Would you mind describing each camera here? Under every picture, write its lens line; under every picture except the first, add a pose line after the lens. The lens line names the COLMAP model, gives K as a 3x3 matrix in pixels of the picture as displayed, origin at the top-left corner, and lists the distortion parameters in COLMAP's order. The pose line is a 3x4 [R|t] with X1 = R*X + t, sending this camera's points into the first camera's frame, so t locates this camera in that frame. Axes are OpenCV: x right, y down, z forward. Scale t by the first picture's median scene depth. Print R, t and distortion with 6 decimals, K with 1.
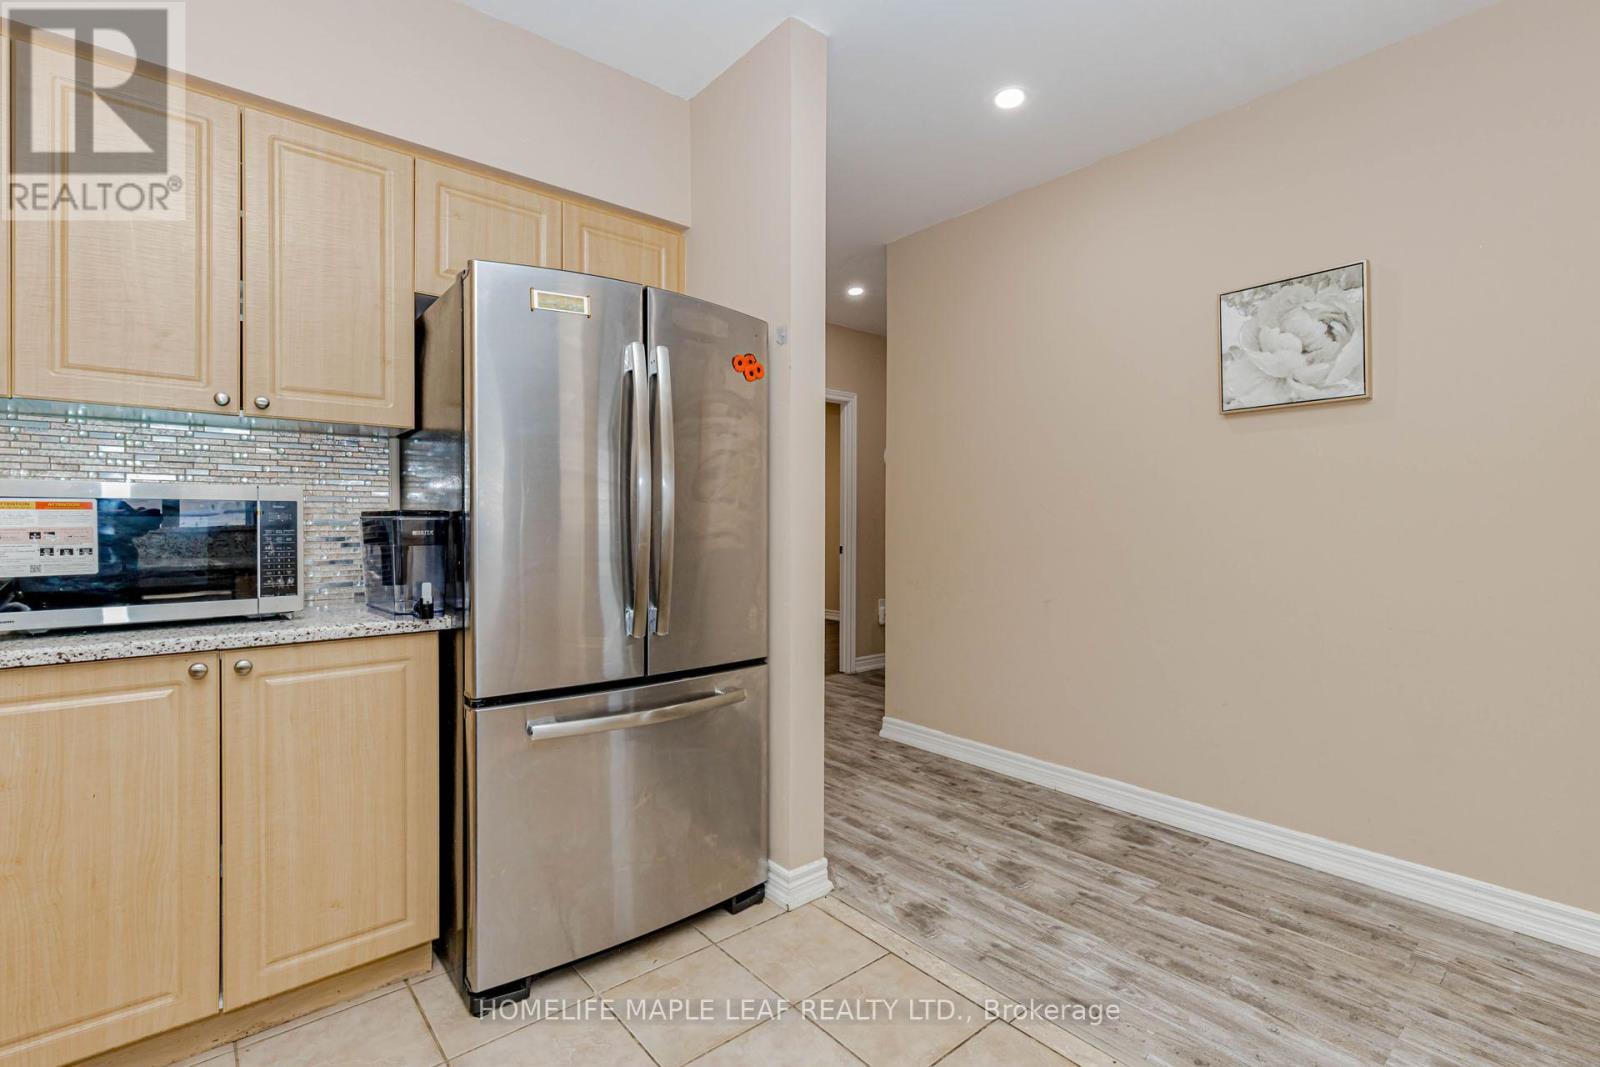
lens RADIAL K [[726.7, 0, 795.0], [0, 726.7, 537.5], [0, 0, 1]] dist [0.000679, 0.000455]
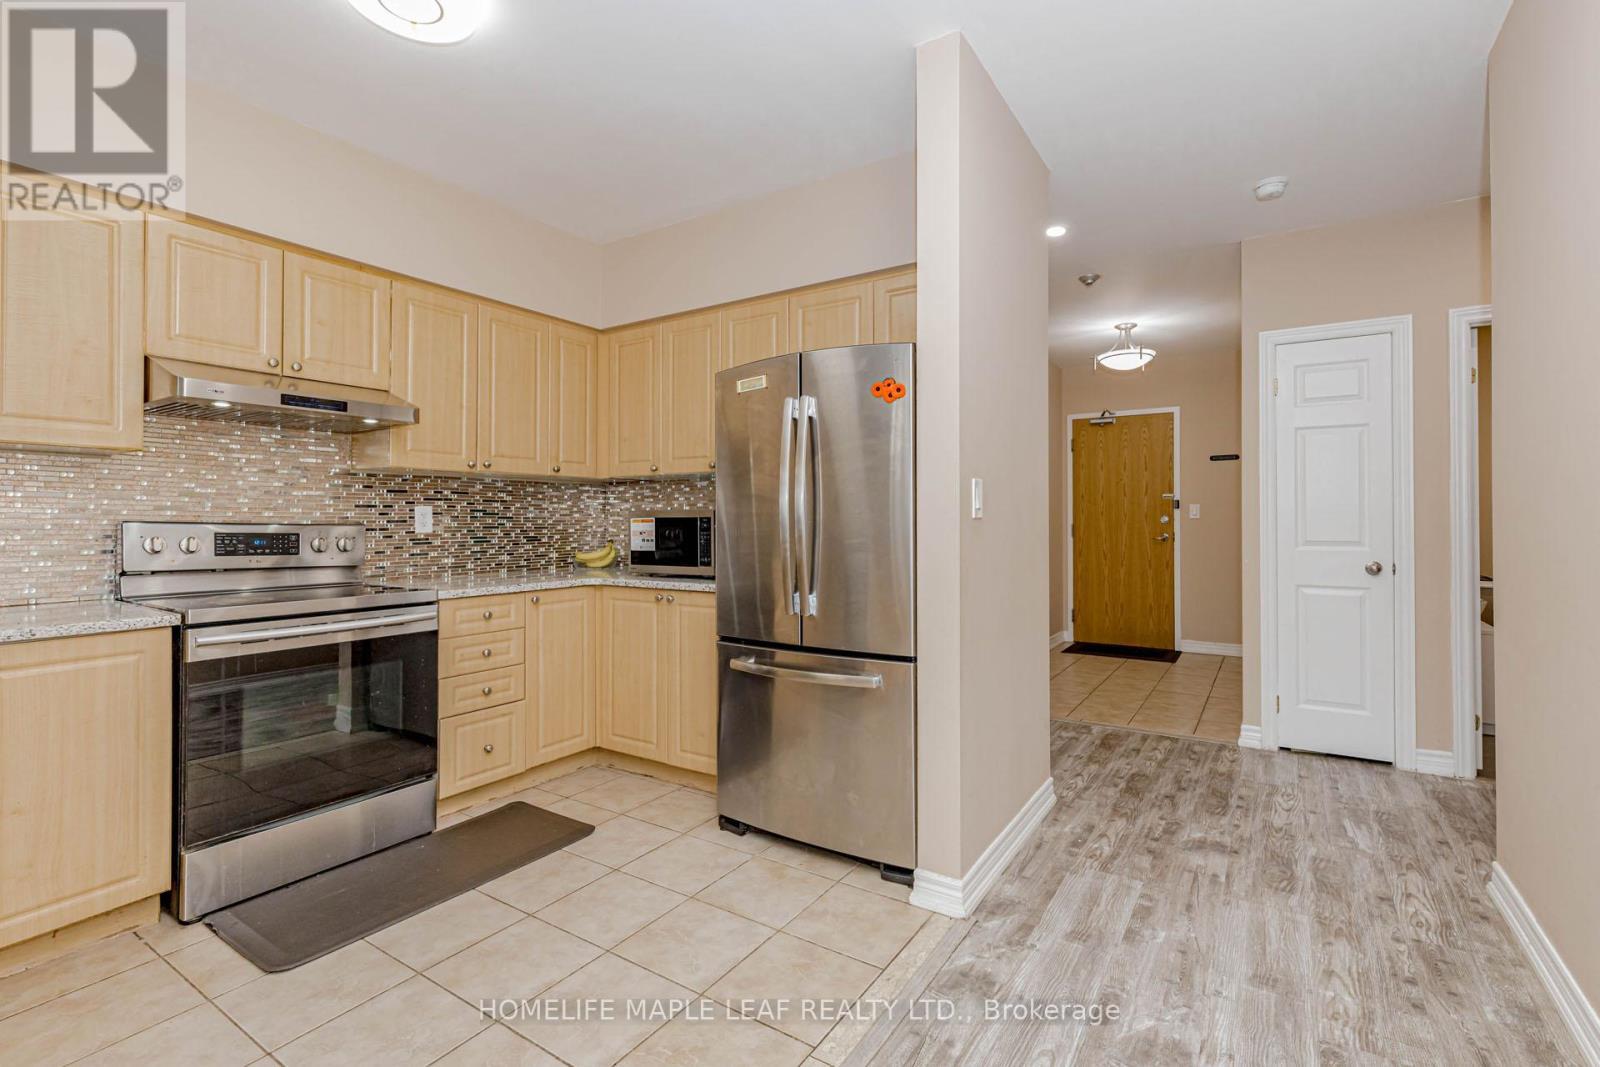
lens RADIAL K [[722.9, 0, 805.2], [0, 722.9, 521.8], [0, 0, 1]] dist [-0.000124, 0.000097]
pose [[0.295091, -0.001552, -0.955468, 0.852503], [-0.014955, 0.999869, -0.006243, -0.021321], [0.955352, 0.016132, 0.295029, 0.495490]]
